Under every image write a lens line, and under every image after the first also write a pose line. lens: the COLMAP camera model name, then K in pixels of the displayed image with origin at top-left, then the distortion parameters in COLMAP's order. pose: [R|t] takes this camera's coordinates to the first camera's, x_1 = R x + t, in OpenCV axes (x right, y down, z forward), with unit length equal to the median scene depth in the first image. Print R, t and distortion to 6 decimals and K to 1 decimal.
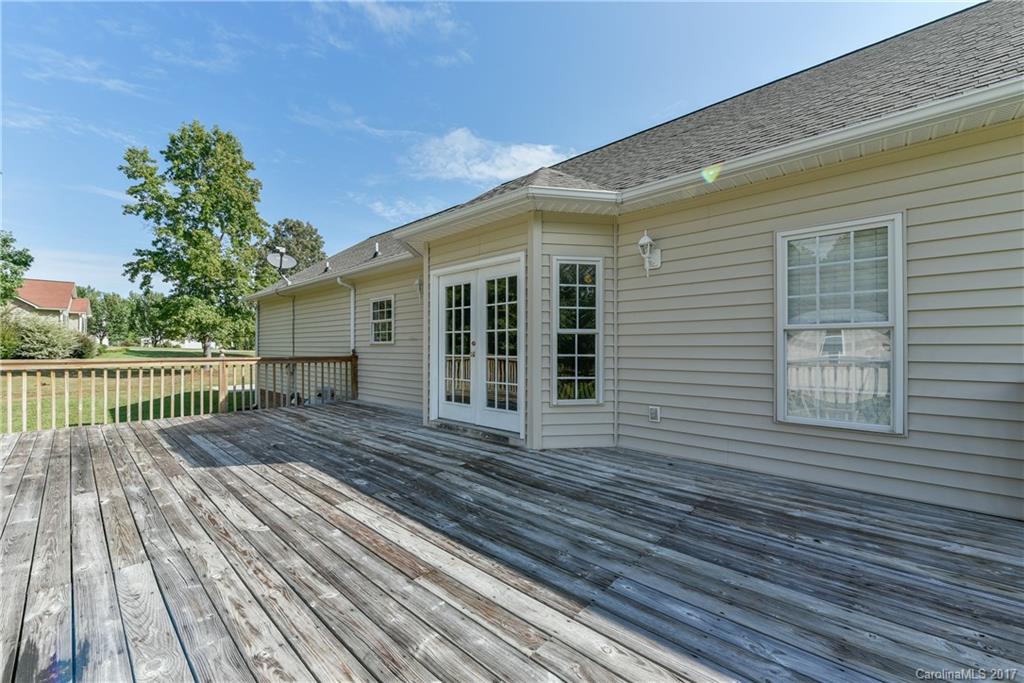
lens RADIAL K [[409.3, 0, 503.3], [0, 409.3, 347.5], [0, 0, 1]] dist [0.007424, -0.002142]
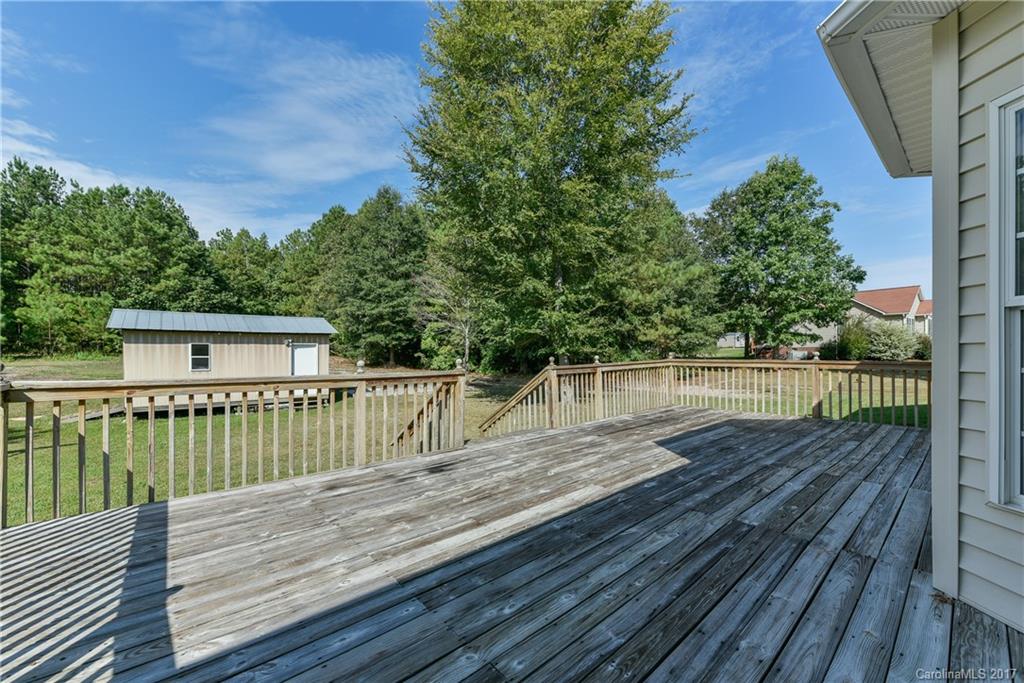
lens RADIAL K [[409.3, 0, 514.8], [0, 409.3, 369.0], [0, 0, 1]] dist [0.007424, -0.002142]
pose [[-0.096720, 0.041109, -0.994462, 0.691386], [0.008425, 0.999145, 0.040483, -0.003334], [0.995276, -0.004463, -0.096983, 0.774102]]
